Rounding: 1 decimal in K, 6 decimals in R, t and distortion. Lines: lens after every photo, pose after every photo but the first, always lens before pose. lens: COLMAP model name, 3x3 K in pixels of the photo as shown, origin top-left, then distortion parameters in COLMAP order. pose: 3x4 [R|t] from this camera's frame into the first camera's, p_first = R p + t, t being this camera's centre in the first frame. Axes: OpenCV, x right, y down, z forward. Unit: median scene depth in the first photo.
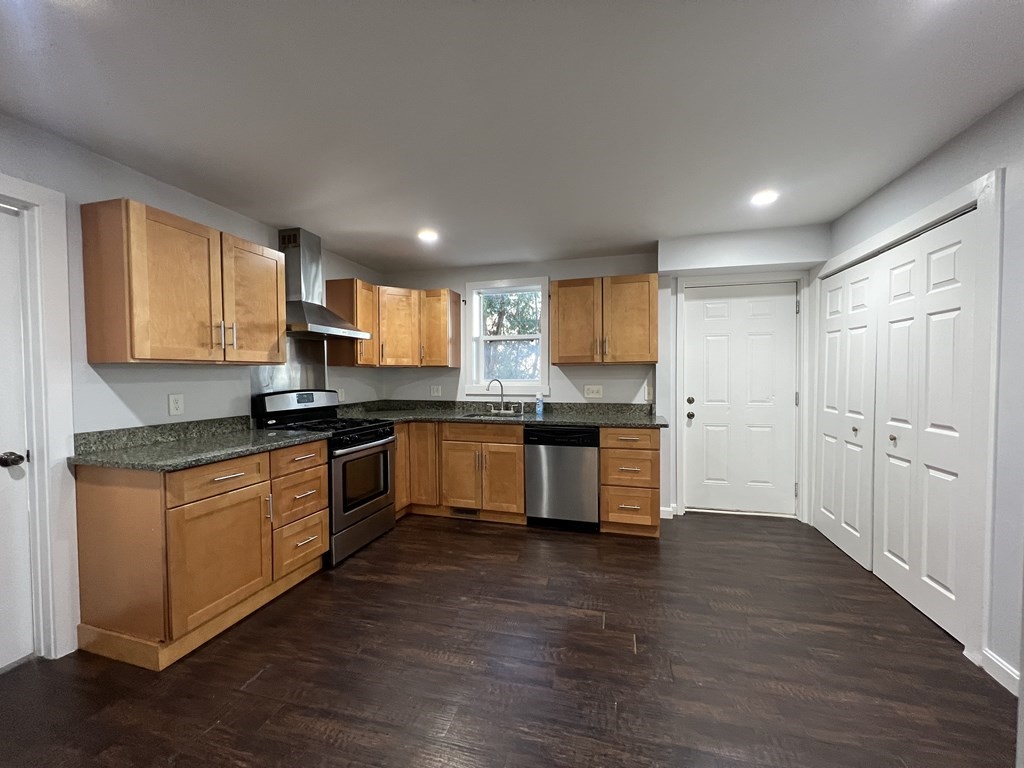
lens RADIAL K [[408.4, 0, 512.0], [0, 408.4, 386.1], [0, 0, 1]] dist [-0.001462, -0.000132]
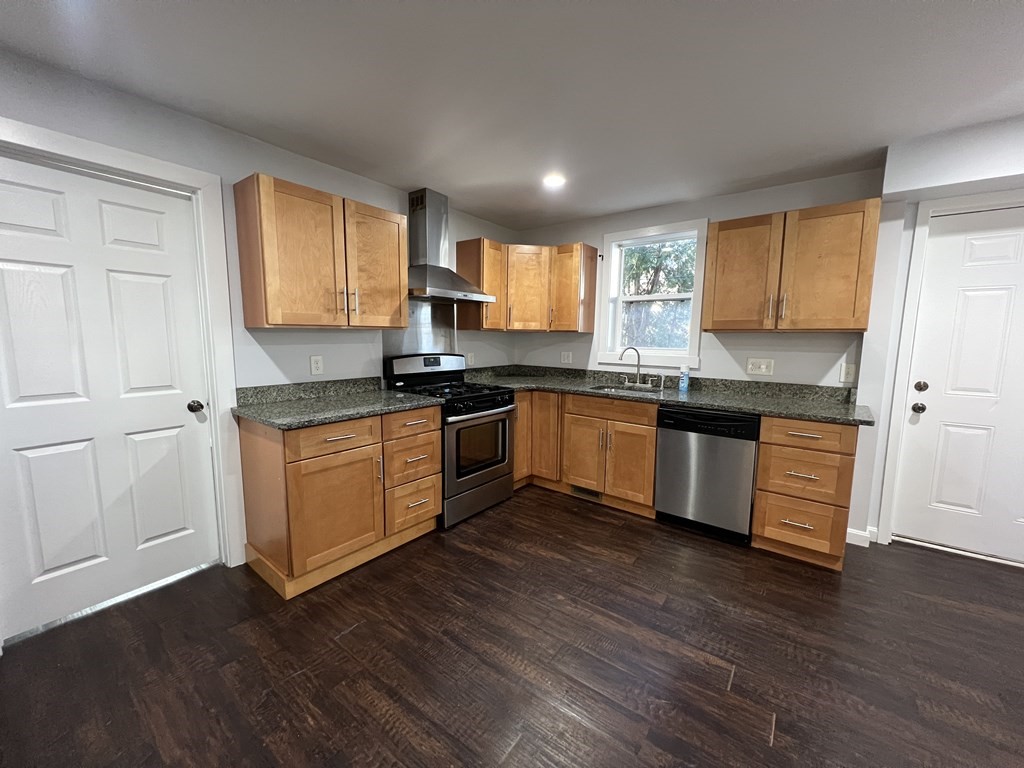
lens RADIAL K [[408.4, 0, 512.0], [0, 408.4, 386.1], [0, 0, 1]] dist [-0.001462, -0.000132]
pose [[0.927157, 0.062131, -0.369484, 0.063401], [-0.027281, 0.994732, 0.098814, -0.017099], [0.373677, -0.081536, 0.923968, 0.131844]]
